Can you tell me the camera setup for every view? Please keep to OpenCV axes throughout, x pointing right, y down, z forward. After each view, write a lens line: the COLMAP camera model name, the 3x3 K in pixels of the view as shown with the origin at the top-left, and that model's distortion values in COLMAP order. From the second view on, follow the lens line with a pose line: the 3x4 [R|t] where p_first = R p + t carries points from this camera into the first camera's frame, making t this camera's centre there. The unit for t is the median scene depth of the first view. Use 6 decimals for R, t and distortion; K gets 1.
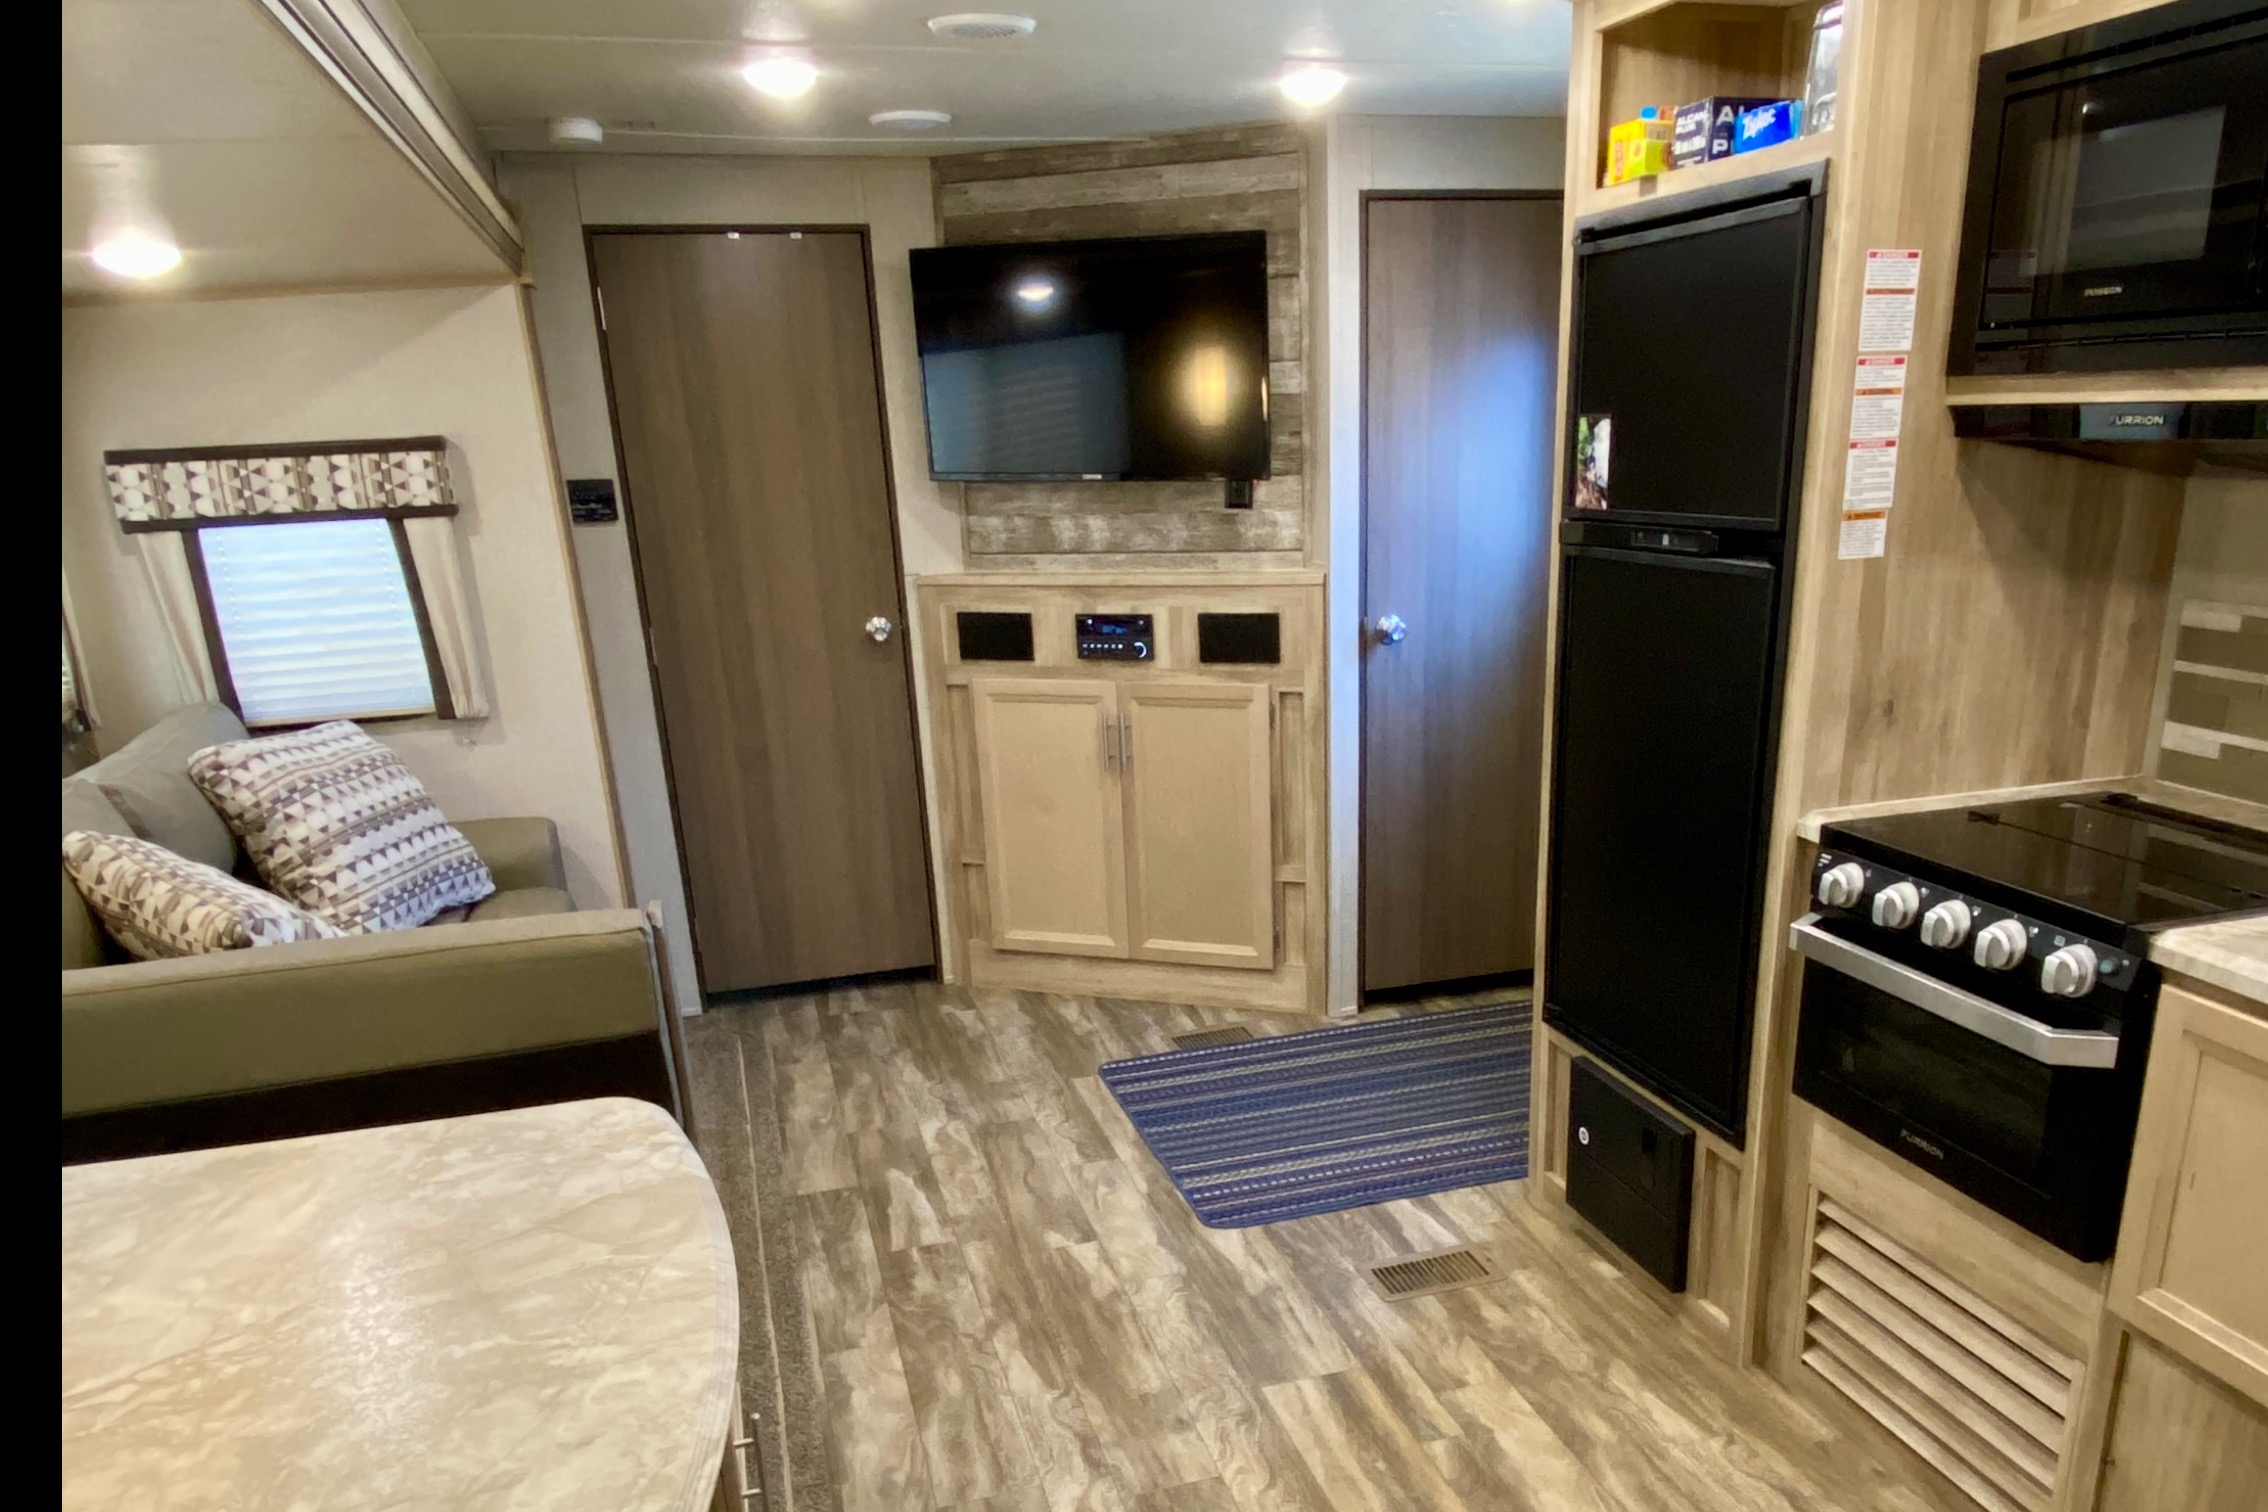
lens RADIAL K [[1592.2, 0, 1217.0], [0, 1592.2, 994.8], [0, 0, 1]] dist [-0.010912, -0.012347]
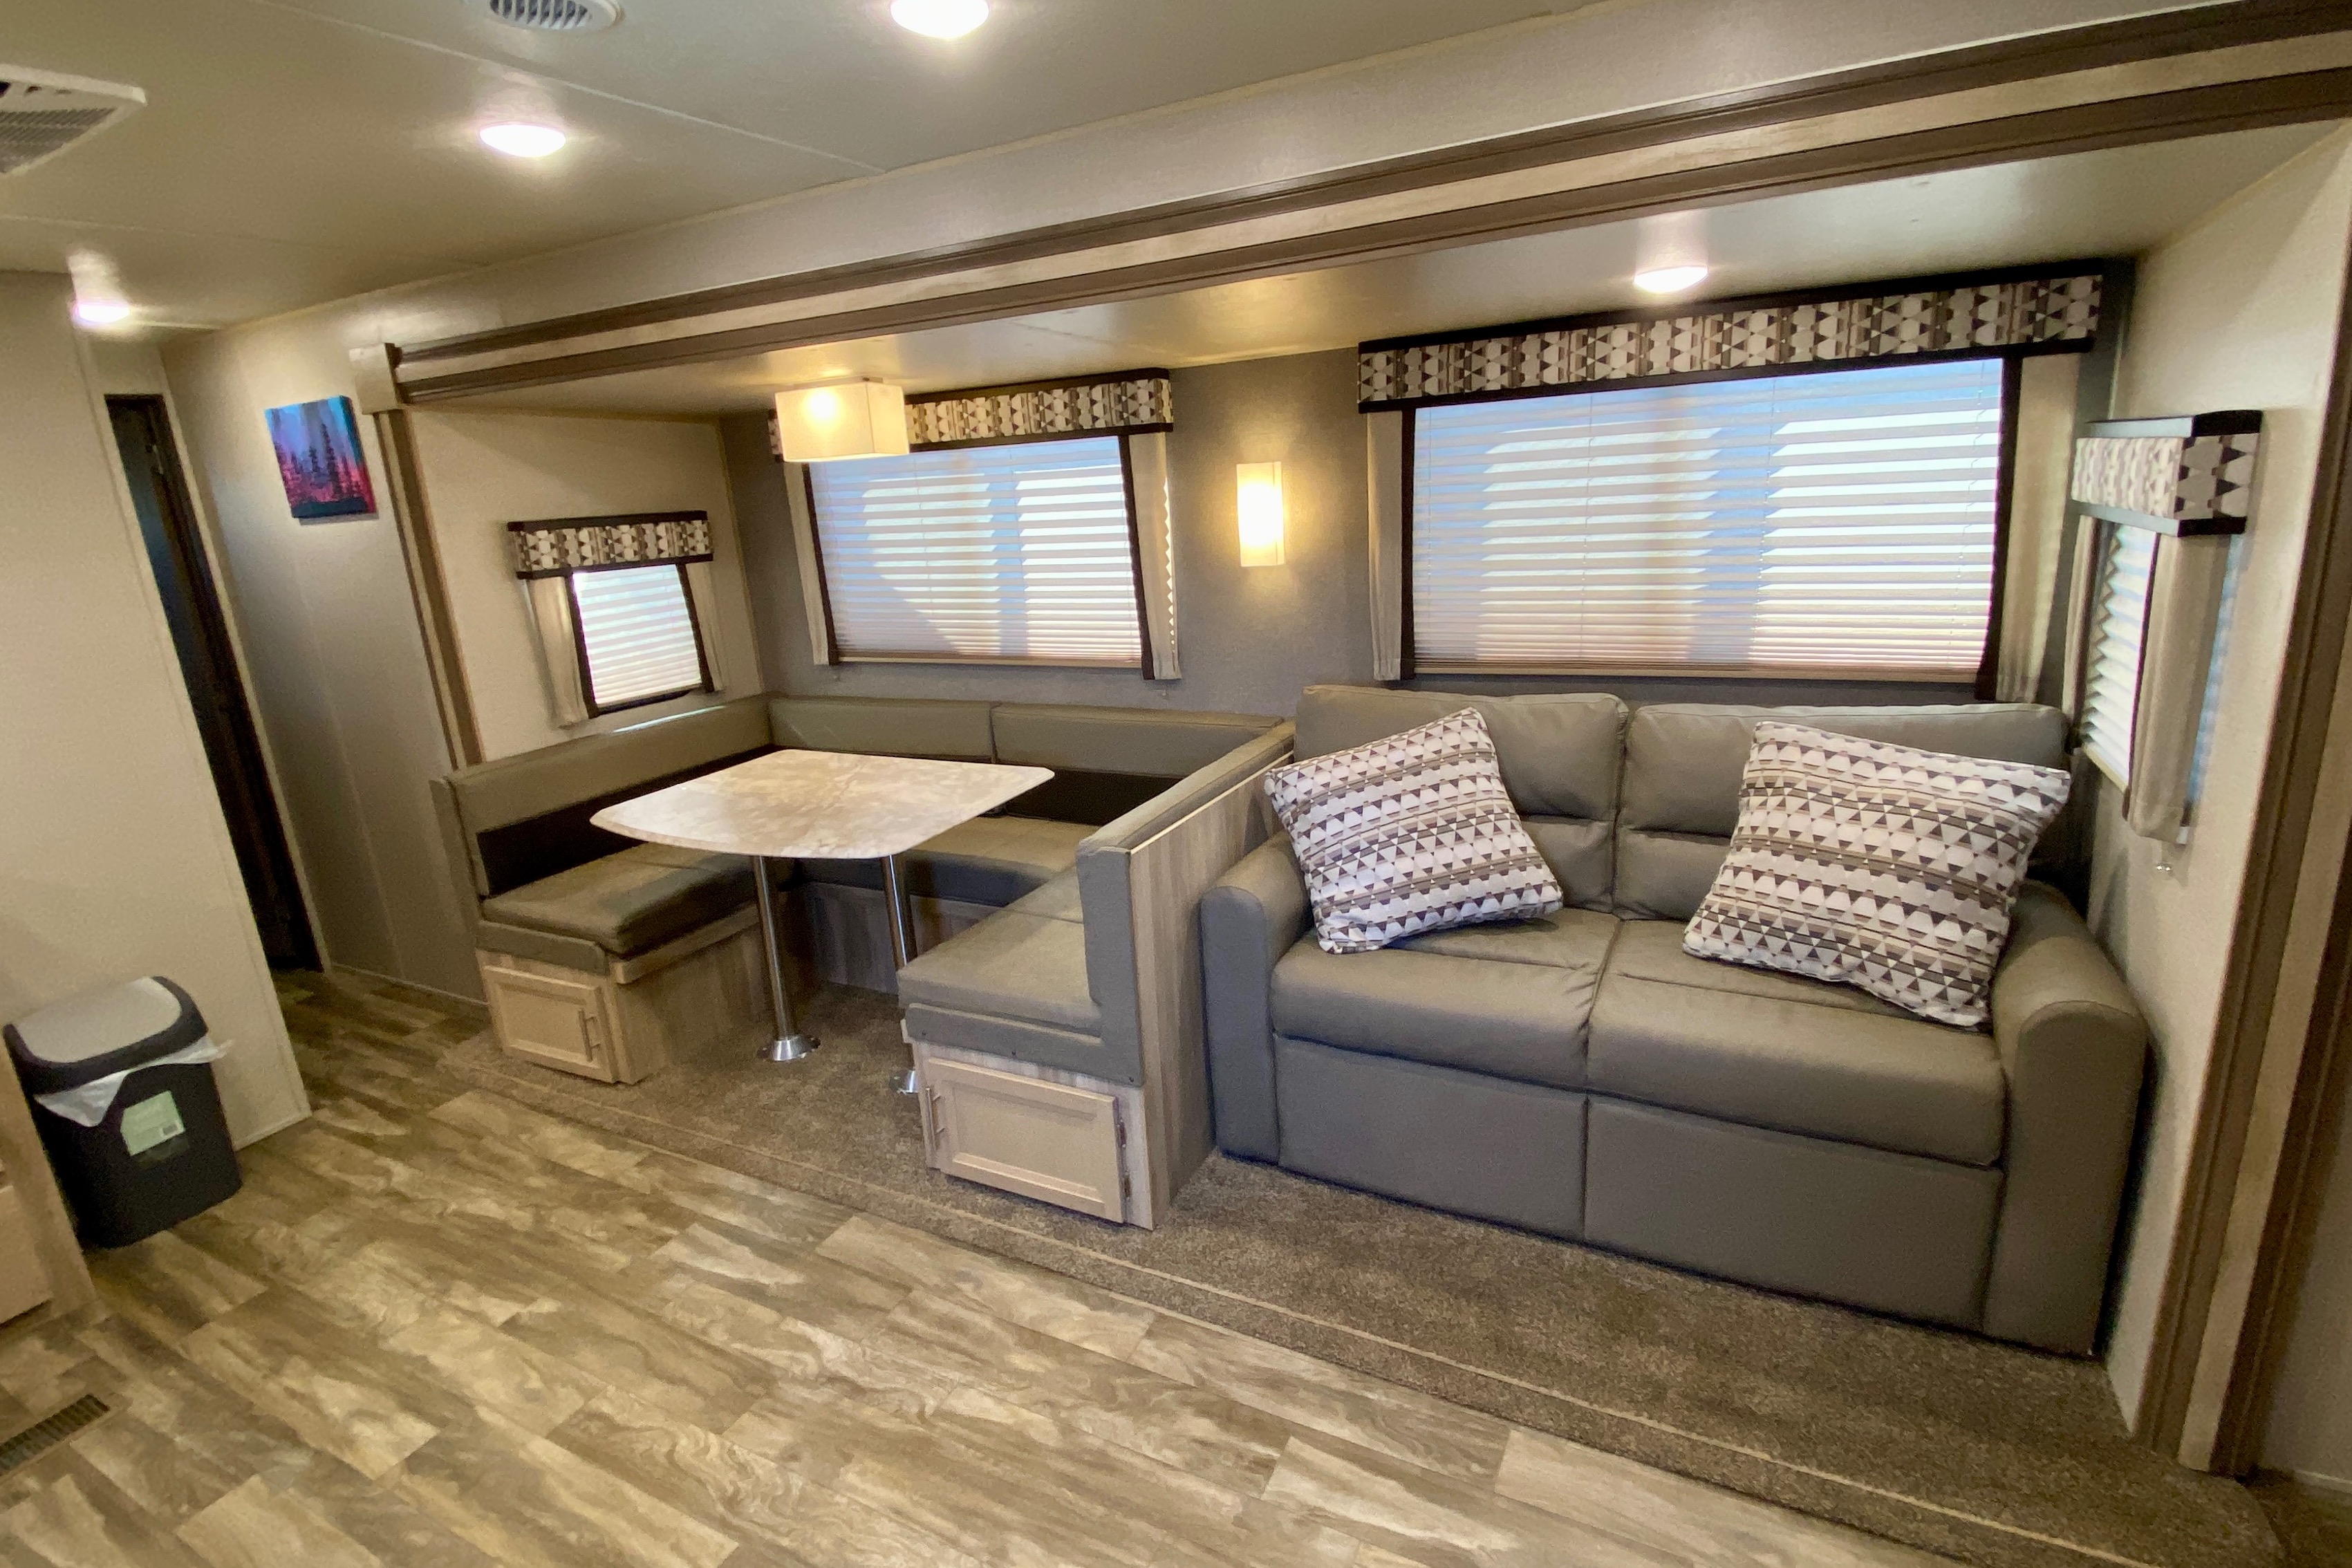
lens RADIAL K [[1117.4, 0, 1176.1], [0, 1117.4, 771.6], [0, 0, 1]] dist [0.002672, -0.013341]
pose [[-0.705168, 0.246317, -0.664880, 0.156922], [-0.162939, 0.856328, 0.490055, -0.458556], [0.690064, 0.453906, -0.563720, 1.239864]]
